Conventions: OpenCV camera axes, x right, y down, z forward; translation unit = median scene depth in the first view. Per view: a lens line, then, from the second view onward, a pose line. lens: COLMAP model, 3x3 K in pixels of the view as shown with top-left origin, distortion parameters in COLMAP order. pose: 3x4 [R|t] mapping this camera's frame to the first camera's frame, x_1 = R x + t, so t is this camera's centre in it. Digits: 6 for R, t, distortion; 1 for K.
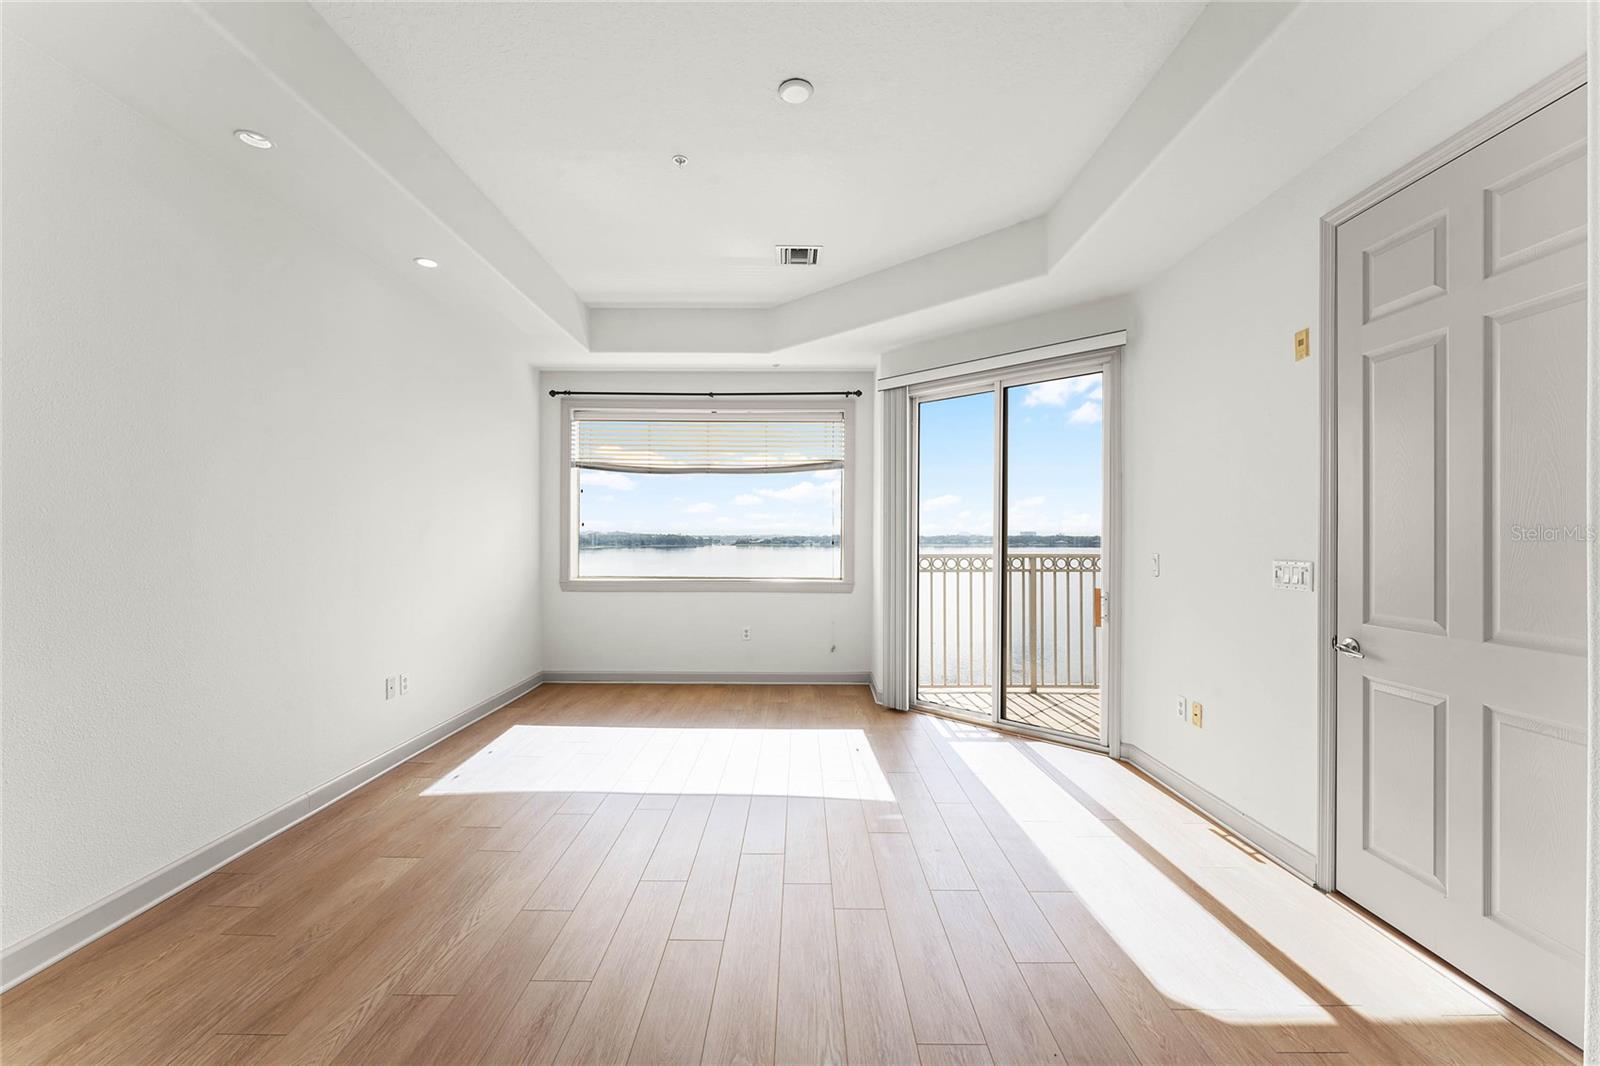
lens RADIAL K [[657.7, 0, 789.4], [0, 657.7, 535.6], [0, 0, 1]] dist [-0.003356, -0.000658]
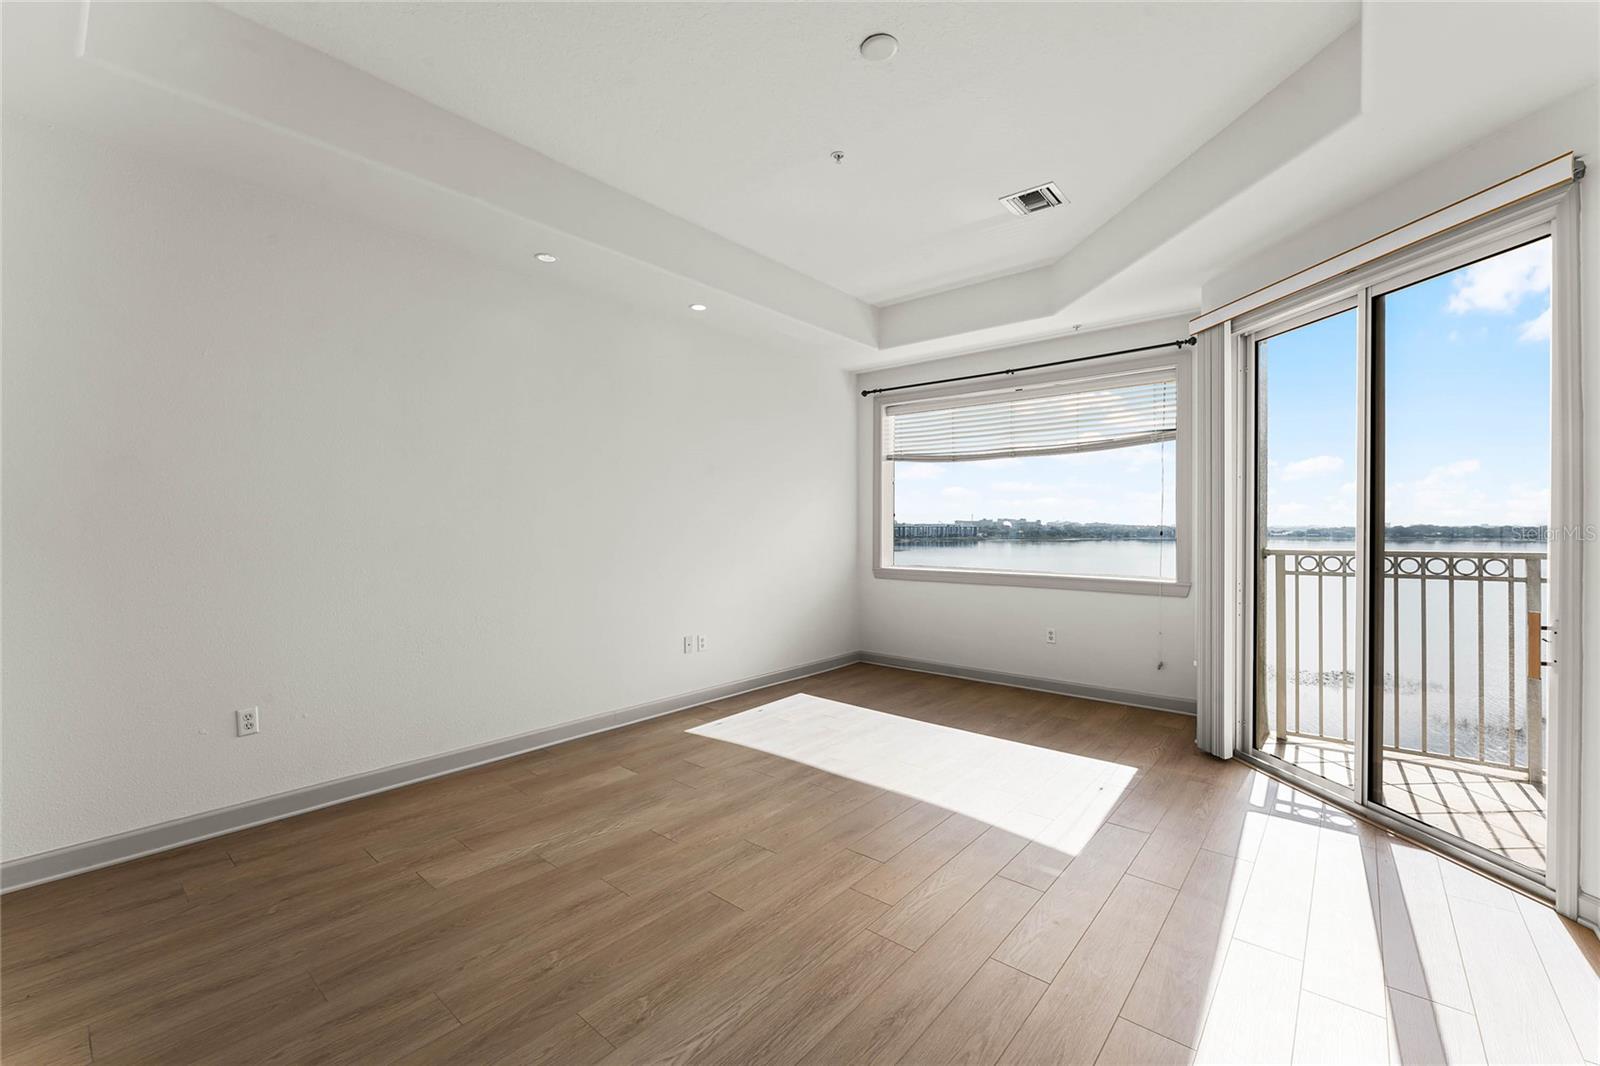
lens RADIAL K [[657.7, 0, 781.7], [0, 657.7, 526.6], [0, 0, 1]] dist [-0.003356, -0.000658]
pose [[0.760326, -0.003427, -0.649533, 0.286677], [0.002758, 0.999994, -0.002048, 0.003724], [0.649536, -0.000235, 0.760331, 0.112898]]
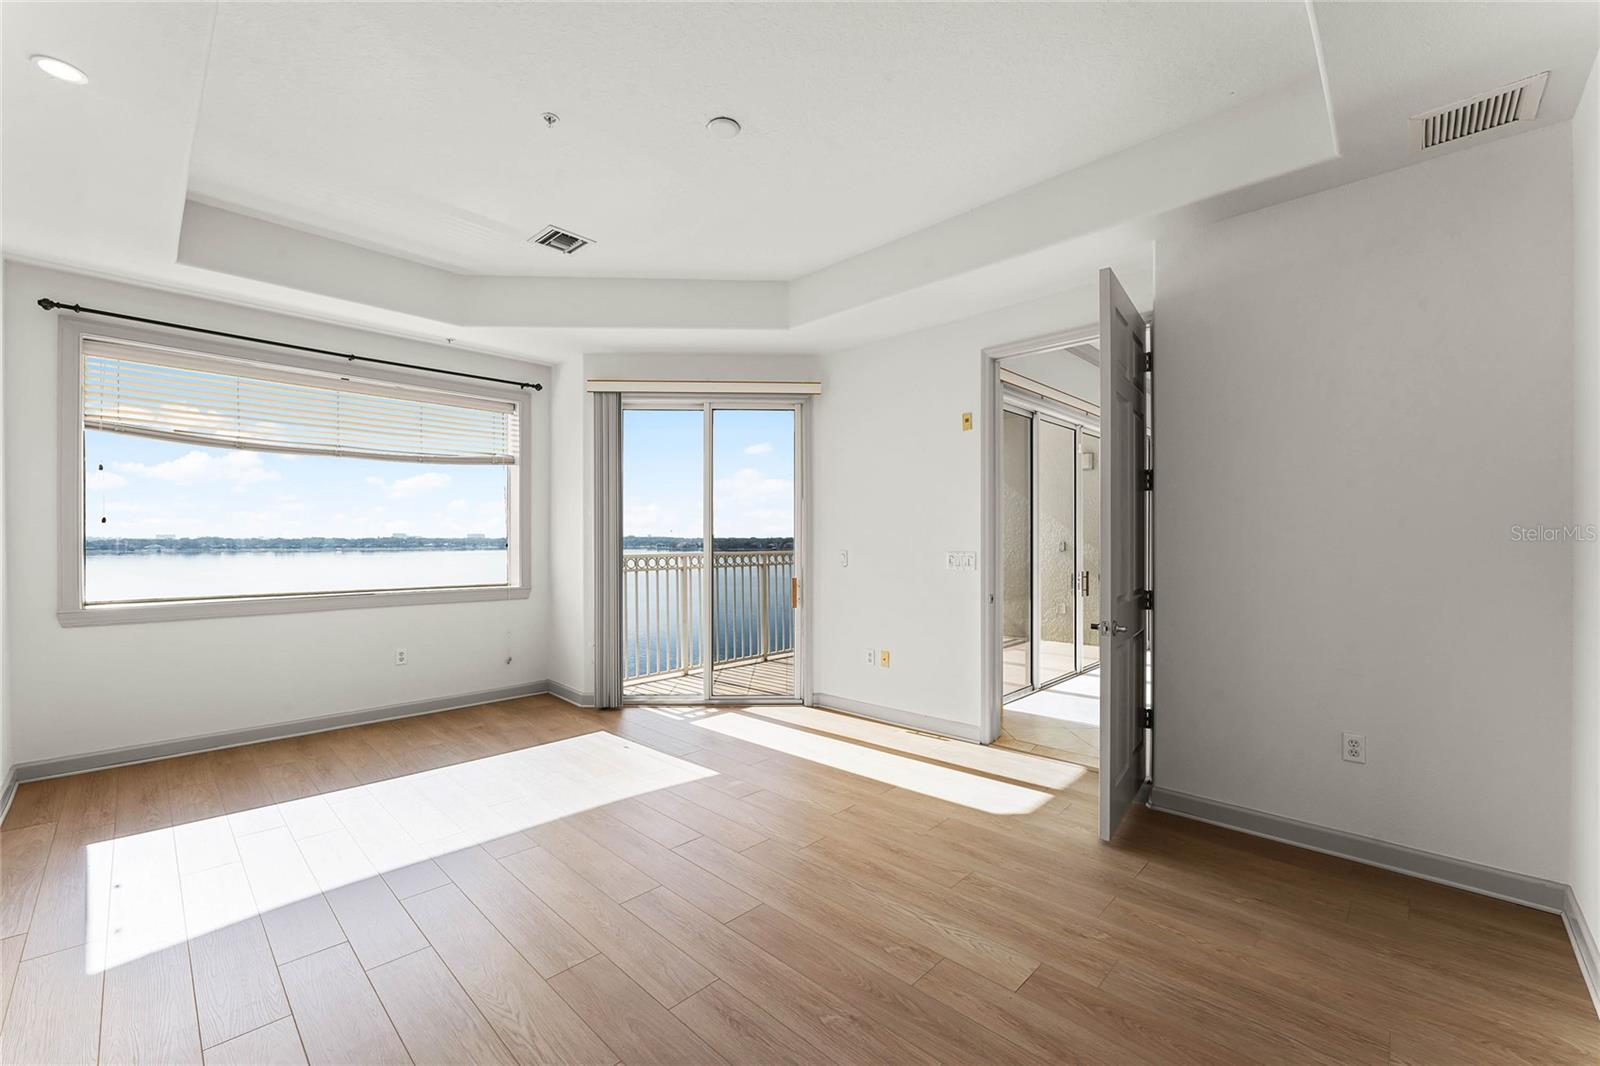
lens RADIAL K [[657.7, 0, 798.8], [0, 657.7, 539.8], [0, 0, 1]] dist [-0.003356, -0.000658]
pose [[0.684276, -0.003127, 0.729217, -0.395689], [0.000981, 0.999994, 0.003367, 0.000641], [-0.729223, -0.001589, 0.684274, 0.092852]]
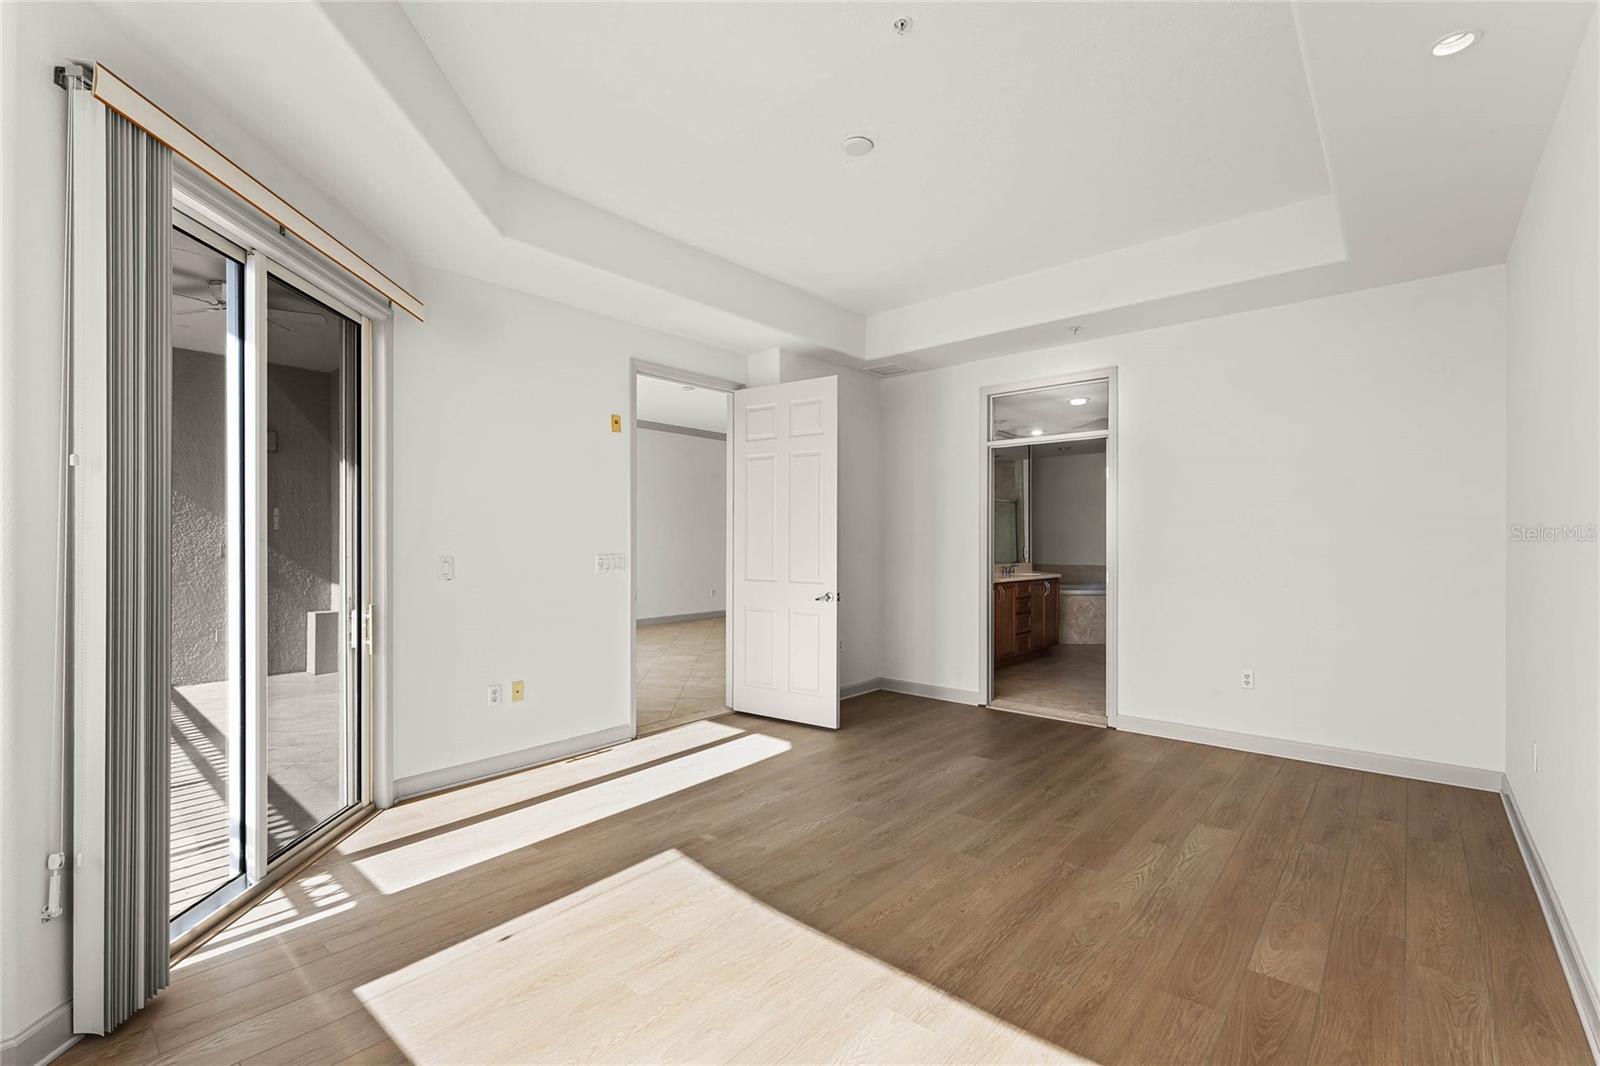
lens RADIAL K [[692.5, 0, 811.8], [0, 692.5, 535.6], [0, 0, 1]] dist [-0.001617, 0.000391]
pose [[-0.771925, 0.001873, 0.635711, -0.388711], [-0.004082, 0.999960, -0.007903, 0.001537], [-0.635700, -0.008696, -0.771887, 1.107971]]
